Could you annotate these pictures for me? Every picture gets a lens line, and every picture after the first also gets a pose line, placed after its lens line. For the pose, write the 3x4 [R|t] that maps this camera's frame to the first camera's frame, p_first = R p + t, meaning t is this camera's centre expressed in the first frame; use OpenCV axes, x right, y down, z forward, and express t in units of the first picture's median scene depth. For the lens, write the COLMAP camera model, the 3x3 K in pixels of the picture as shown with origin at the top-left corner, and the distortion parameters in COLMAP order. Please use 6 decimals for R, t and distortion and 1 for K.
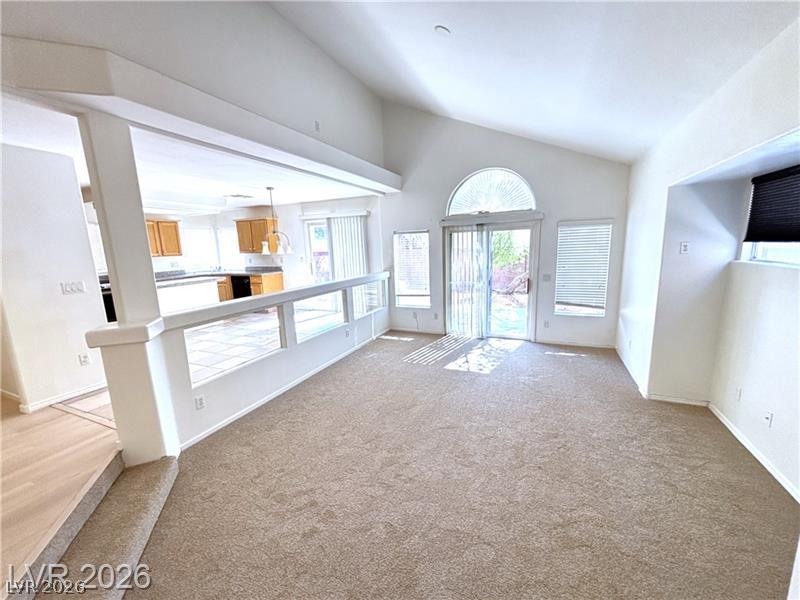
lens RADIAL K [[321.3, 0, 400.7], [0, 321.3, 300.8], [0, 0, 1]] dist [0.000585, -0.000447]
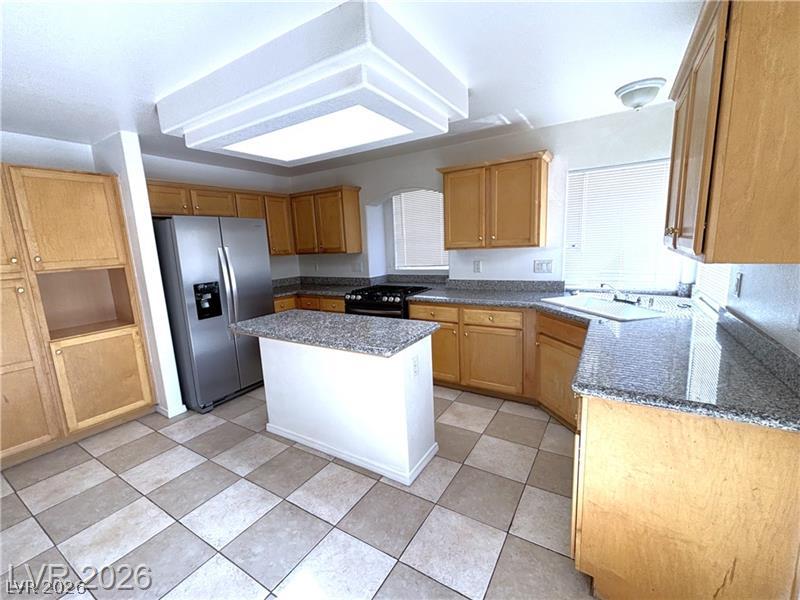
lens RADIAL K [[343.5, 0, 400.0], [0, 343.5, 300.0], [0, 0, 1]] dist [0.000125, -0.000643]
pose [[-0.137265, 0.203722, -0.969358, -0.311255], [-0.123825, 0.967416, 0.220848, -0.187587], [0.982764, 0.150346, -0.107566, 1.121455]]
